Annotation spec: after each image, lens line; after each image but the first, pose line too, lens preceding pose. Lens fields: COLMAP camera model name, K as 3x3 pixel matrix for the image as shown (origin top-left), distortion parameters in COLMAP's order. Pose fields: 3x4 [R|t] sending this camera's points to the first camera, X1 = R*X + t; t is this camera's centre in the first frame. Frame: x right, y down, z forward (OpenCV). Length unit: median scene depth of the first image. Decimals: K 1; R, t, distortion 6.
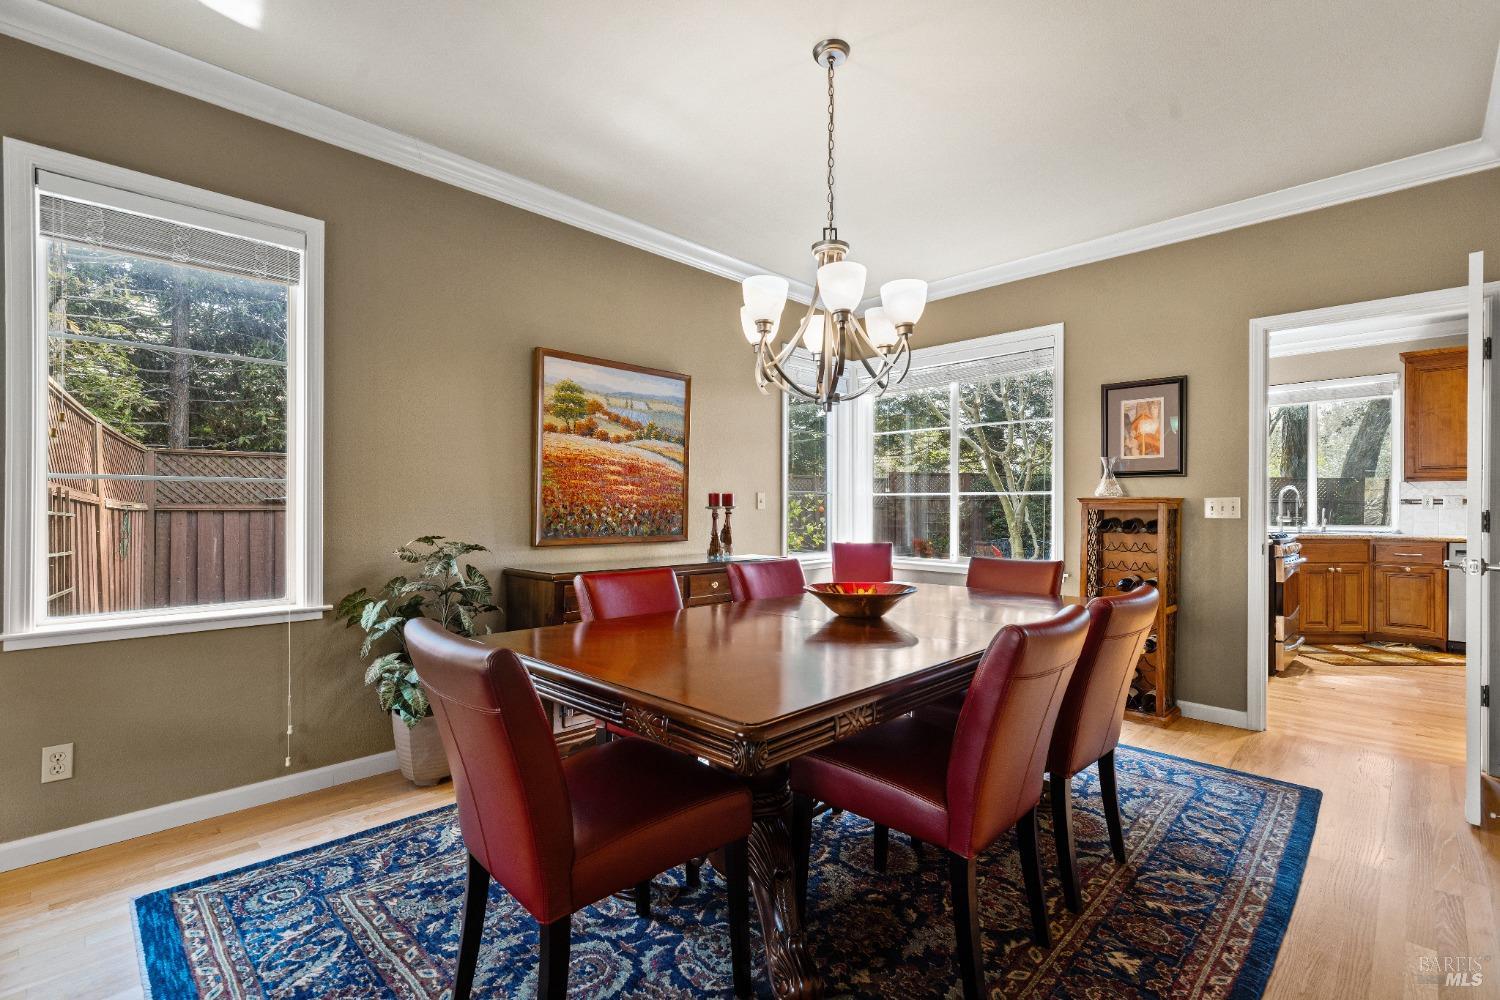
lens RADIAL K [[676.8, 0, 749.3], [0, 676.8, 507.5], [0, 0, 1]] dist [0.003329, -0.000508]
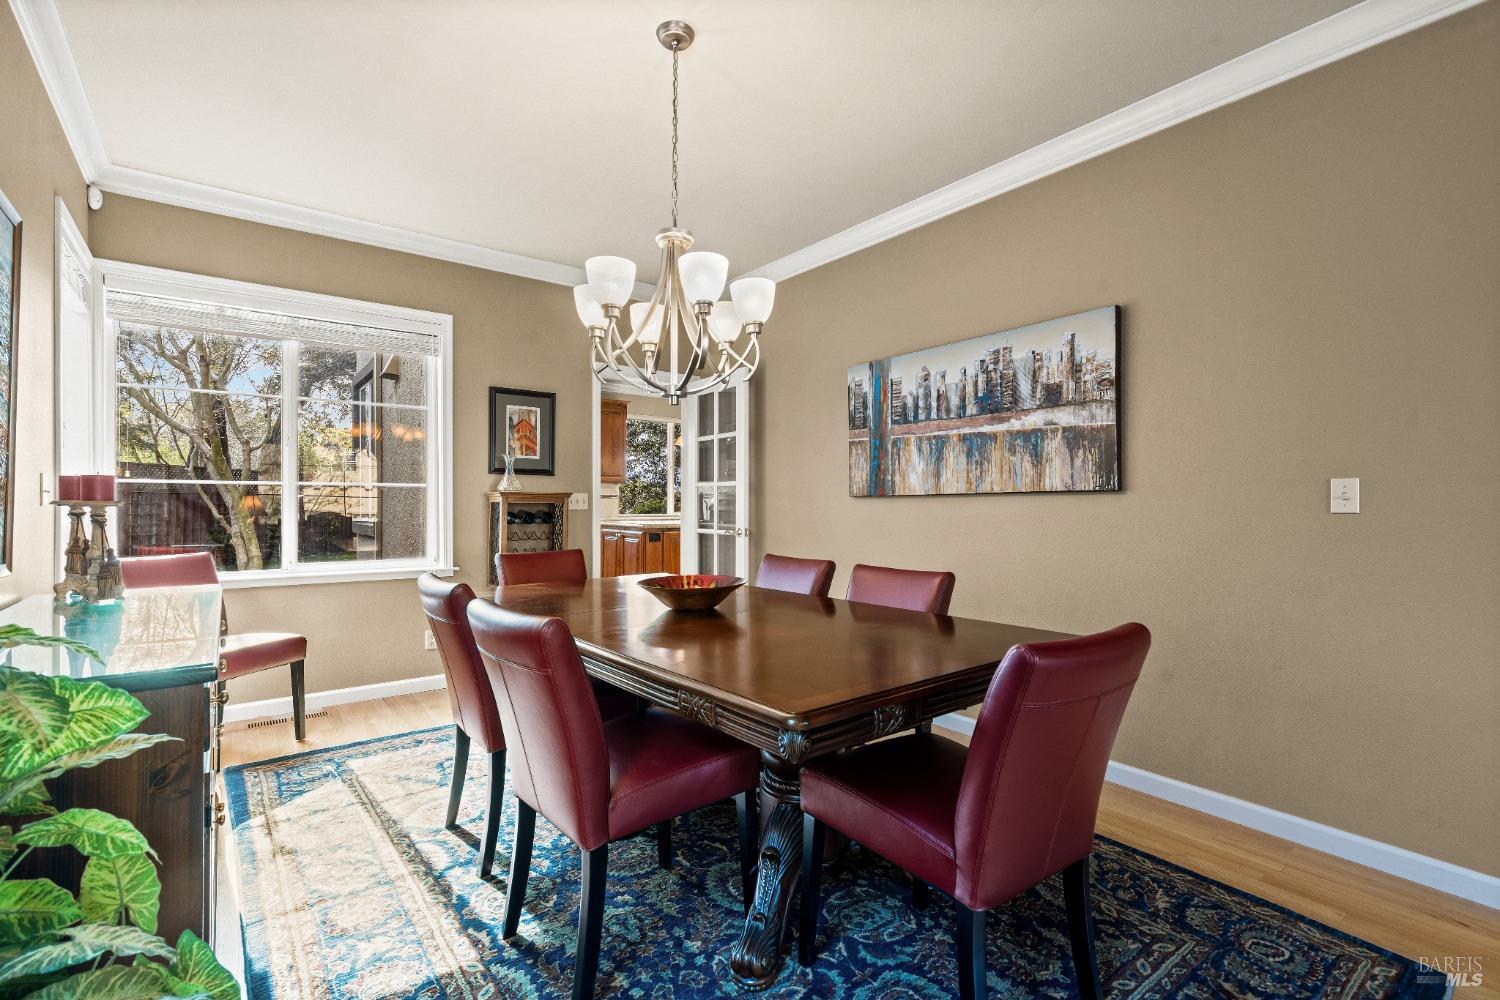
lens RADIAL K [[676.8, 0, 752.0], [0, 676.8, 500.6], [0, 0, 1]] dist [0.003329, -0.000508]
pose [[0.132860, -0.003507, 0.991129, -0.514434], [-0.002302, 0.999990, 0.003847, -0.005865], [-0.991132, -0.002793, 0.132851, 0.468475]]
